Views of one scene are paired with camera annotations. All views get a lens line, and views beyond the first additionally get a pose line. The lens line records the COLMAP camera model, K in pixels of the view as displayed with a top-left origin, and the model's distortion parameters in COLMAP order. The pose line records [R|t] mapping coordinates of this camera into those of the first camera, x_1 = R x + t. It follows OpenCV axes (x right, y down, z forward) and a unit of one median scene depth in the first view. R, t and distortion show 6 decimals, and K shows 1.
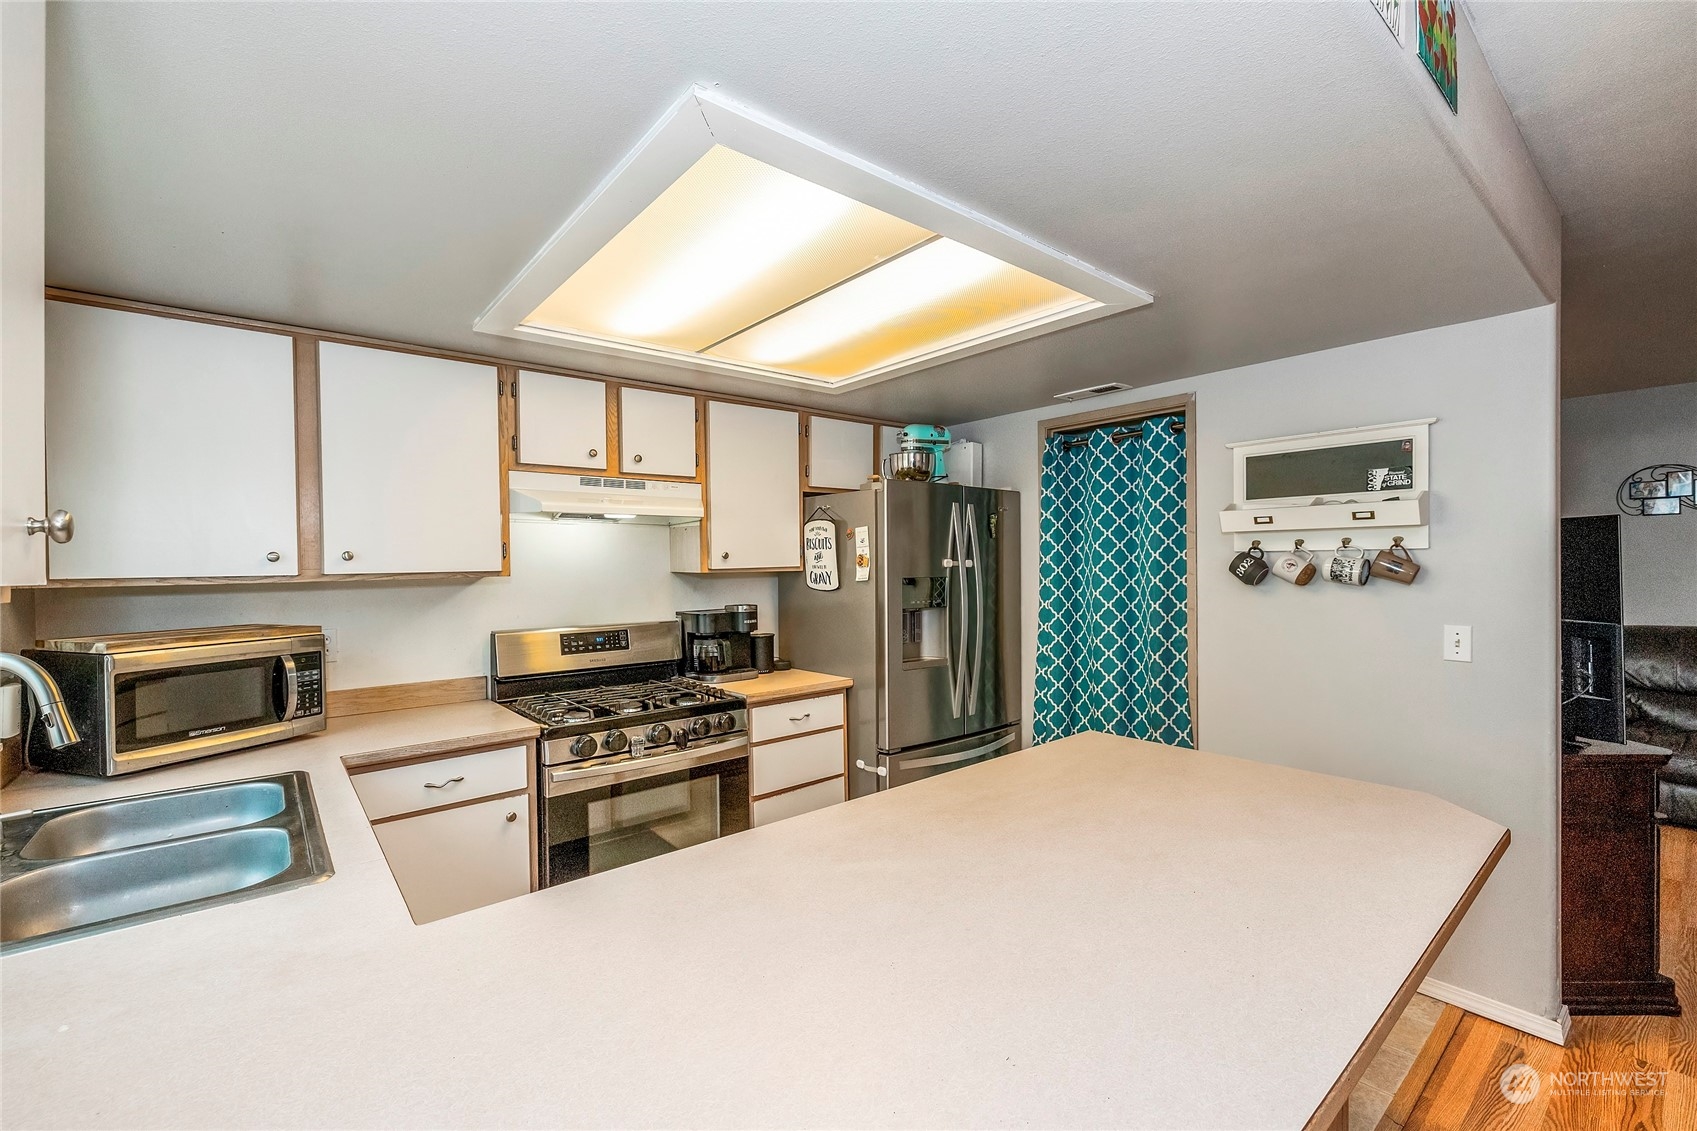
lens RADIAL K [[725.7, 0, 843.4], [0, 725.7, 573.0], [0, 0, 1]] dist [0.002528, 0.000431]
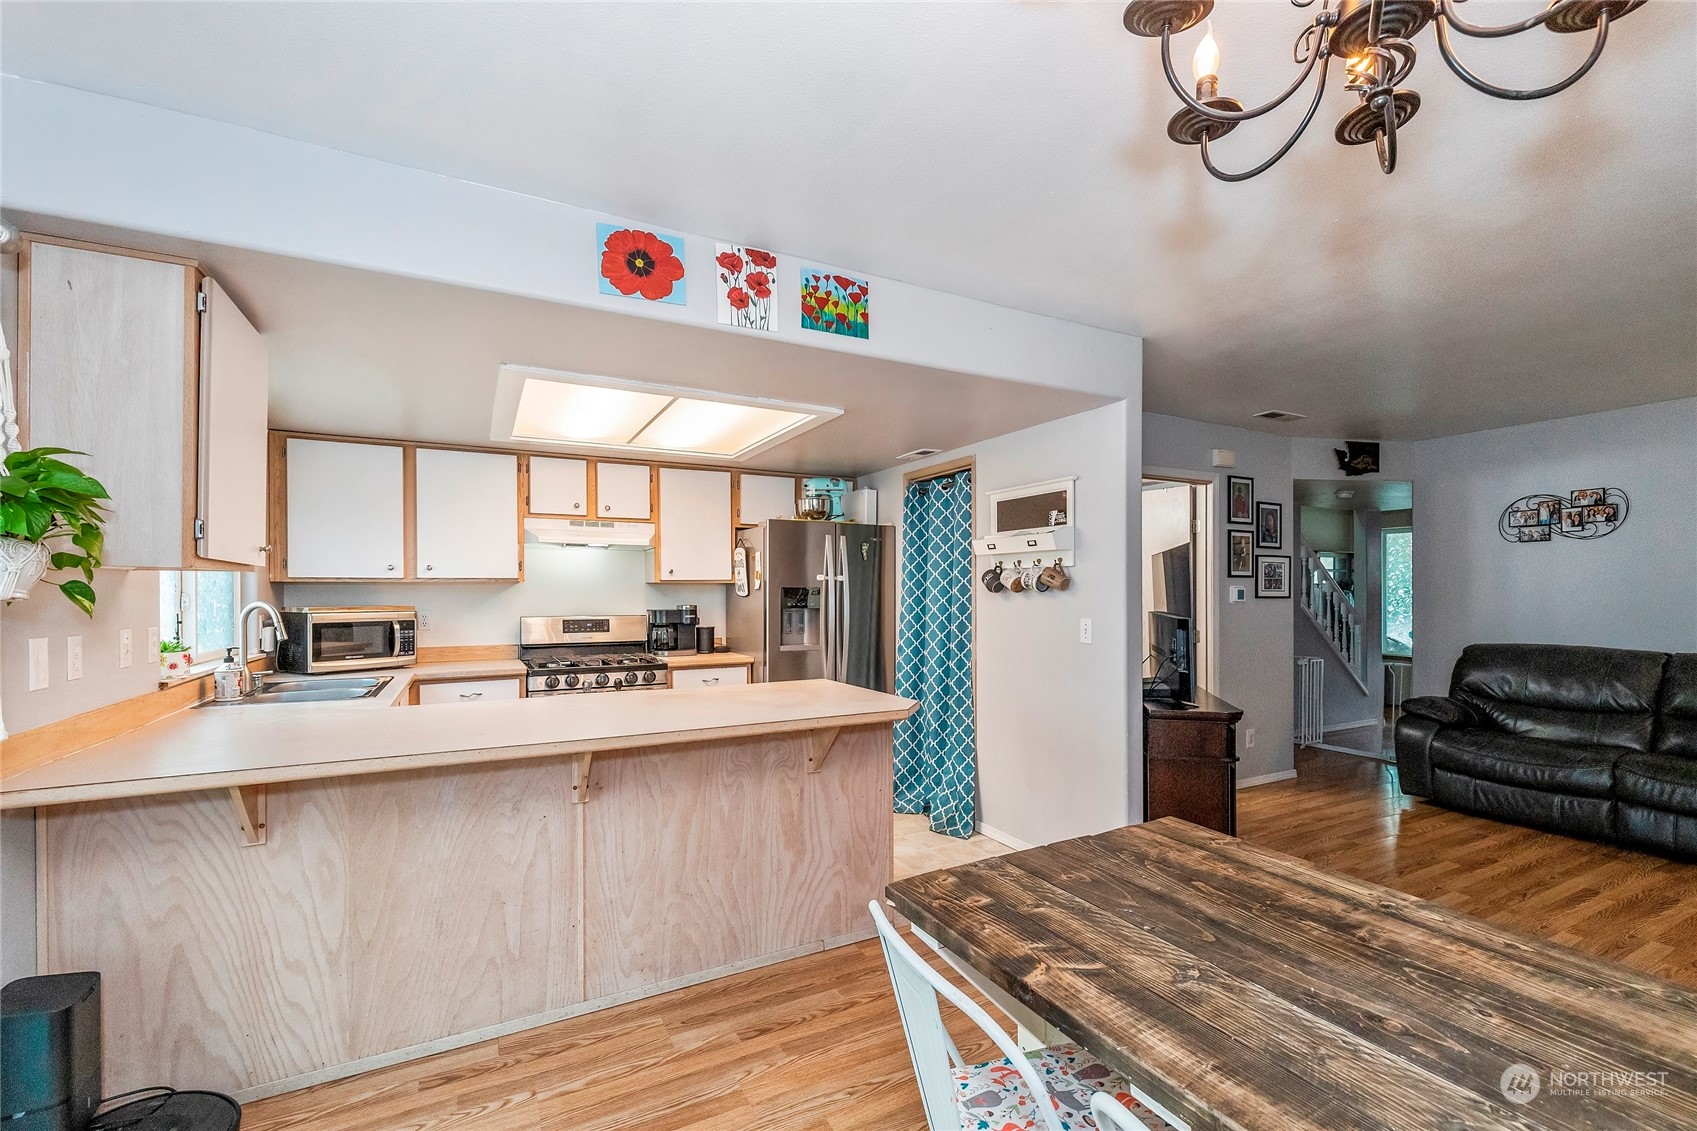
lens RADIAL K [[725.6, 0, 842.3], [0, 725.6, 594.6], [0, 0, 1]] dist [-0.000455, 0.000042]
pose [[0.978110, 0.011626, -0.207762, 0.535916], [-0.013349, 0.999887, -0.006896, 0.032288], [0.207658, 0.009518, 0.978155, -0.418058]]
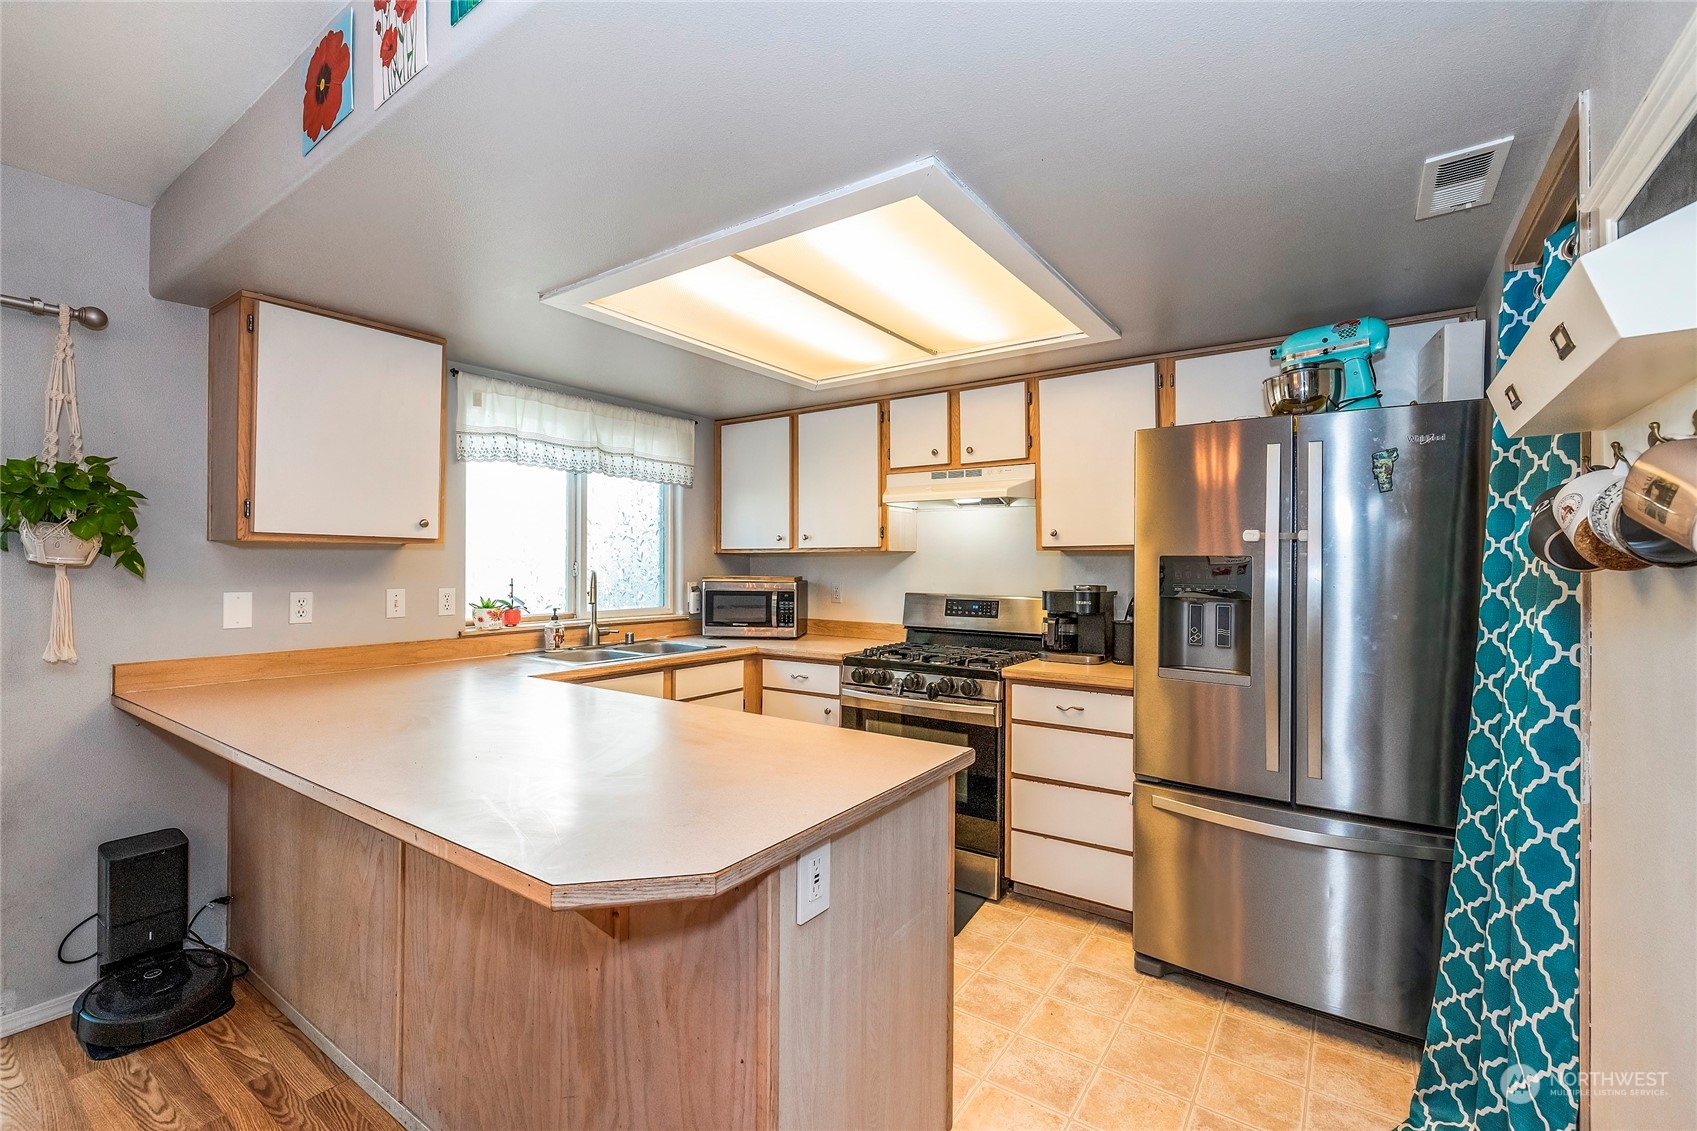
lens RADIAL K [[724.1, 0, 844.5], [0, 724.1, 558.1], [0, 0, 1]] dist [-0.000020, 0.000360]
pose [[0.263123, 0.006267, -0.964742, 0.775463], [-0.021322, 0.999772, 0.000679, 0.017279], [0.964527, 0.020392, 0.263197, 0.508318]]
